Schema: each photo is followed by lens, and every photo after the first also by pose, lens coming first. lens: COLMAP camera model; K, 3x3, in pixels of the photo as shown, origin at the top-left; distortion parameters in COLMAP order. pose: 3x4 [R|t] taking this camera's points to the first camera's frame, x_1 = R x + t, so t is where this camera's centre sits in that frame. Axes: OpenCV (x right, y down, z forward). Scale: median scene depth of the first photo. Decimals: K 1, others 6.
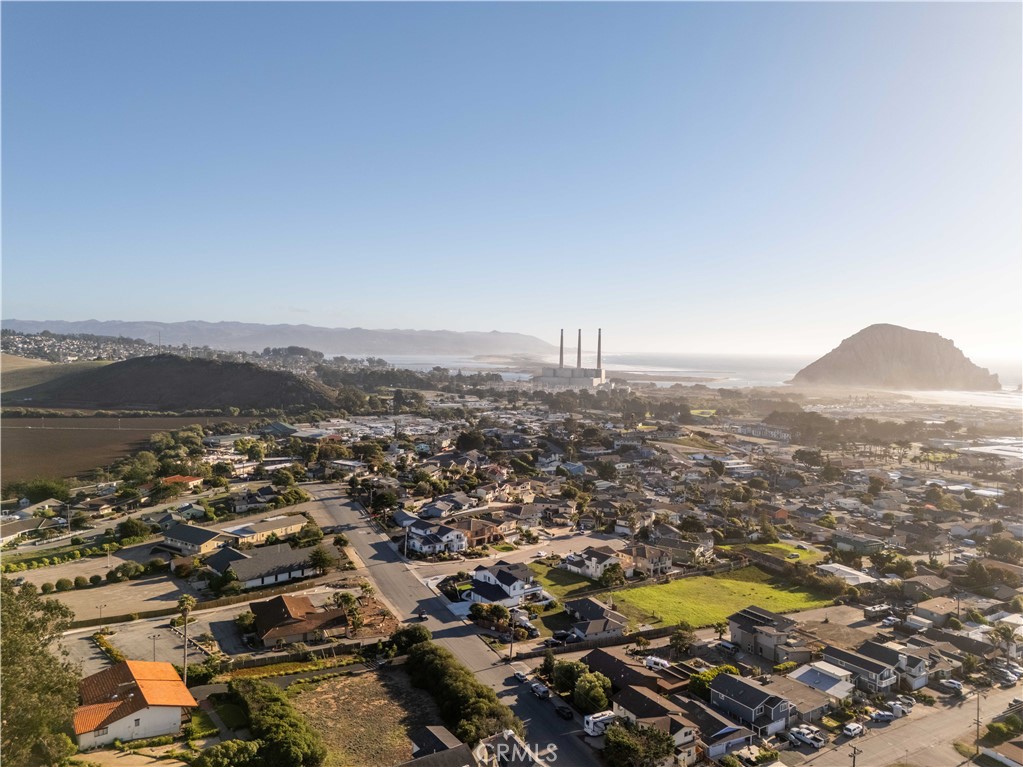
lens RADIAL K [[752.3, 0, 515.4], [0, 752.3, 381.4], [0, 0, 1]] dist [0.082894, -0.081649]
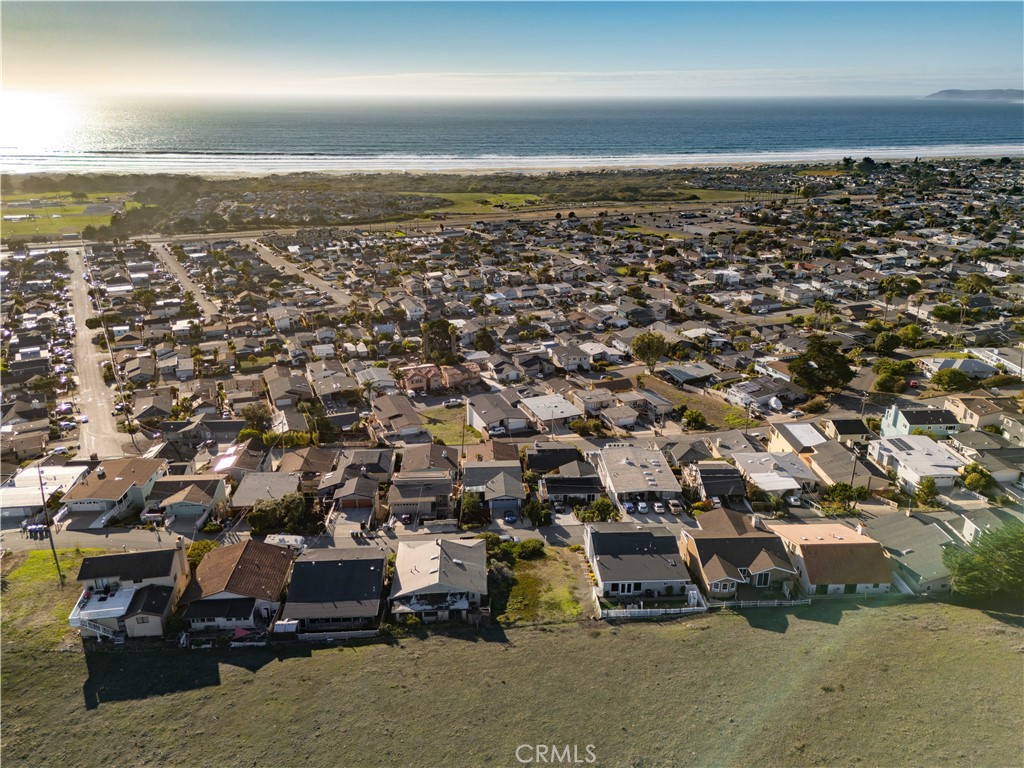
lens RADIAL K [[767.2, 0, 518.3], [0, 767.2, 385.7], [0, 0, 1]] dist [0.089357, -0.083856]
pose [[0.083457, -0.368052, 0.926052, -0.757969], [0.044131, 0.929748, 0.365544, -0.120606], [-0.995534, 0.010360, 0.093837, -0.239607]]
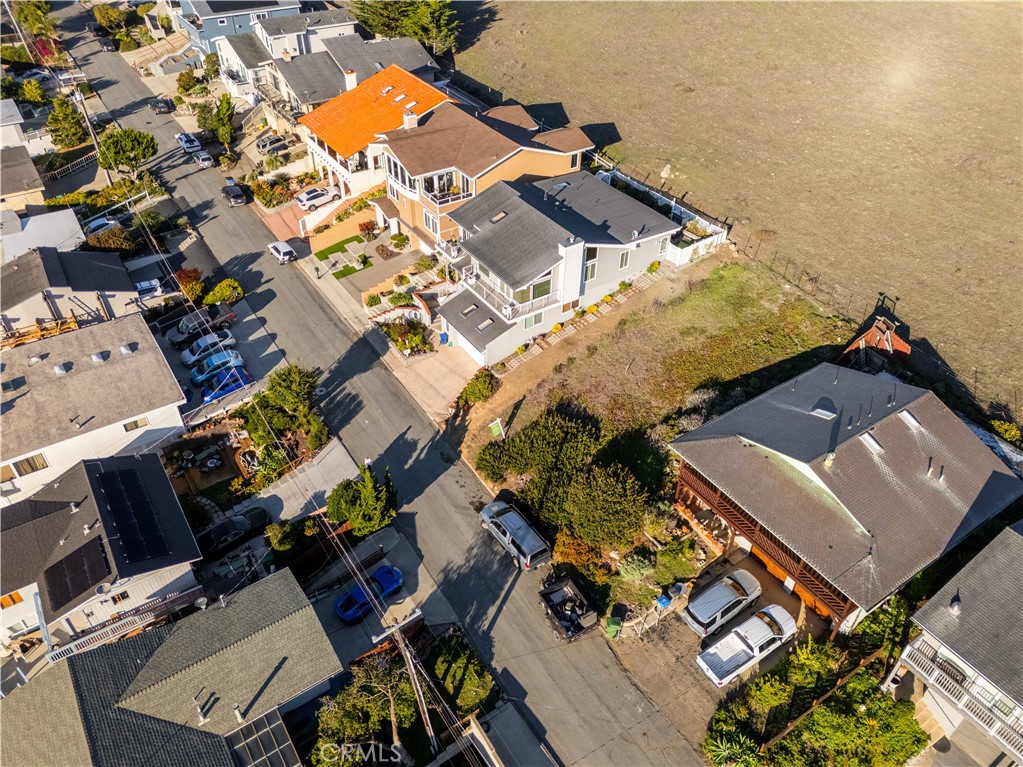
lens RADIAL K [[750.9, 0, 516.2], [0, 750.9, 380.8], [0, 0, 1]] dist [0.076803, -0.071506]
pose [[-0.898334, 0.254422, -0.358142, -0.320371], [-0.050004, 0.750716, 0.658730, 0.001244], [0.436459, 0.609668, -0.661671, -0.100570]]
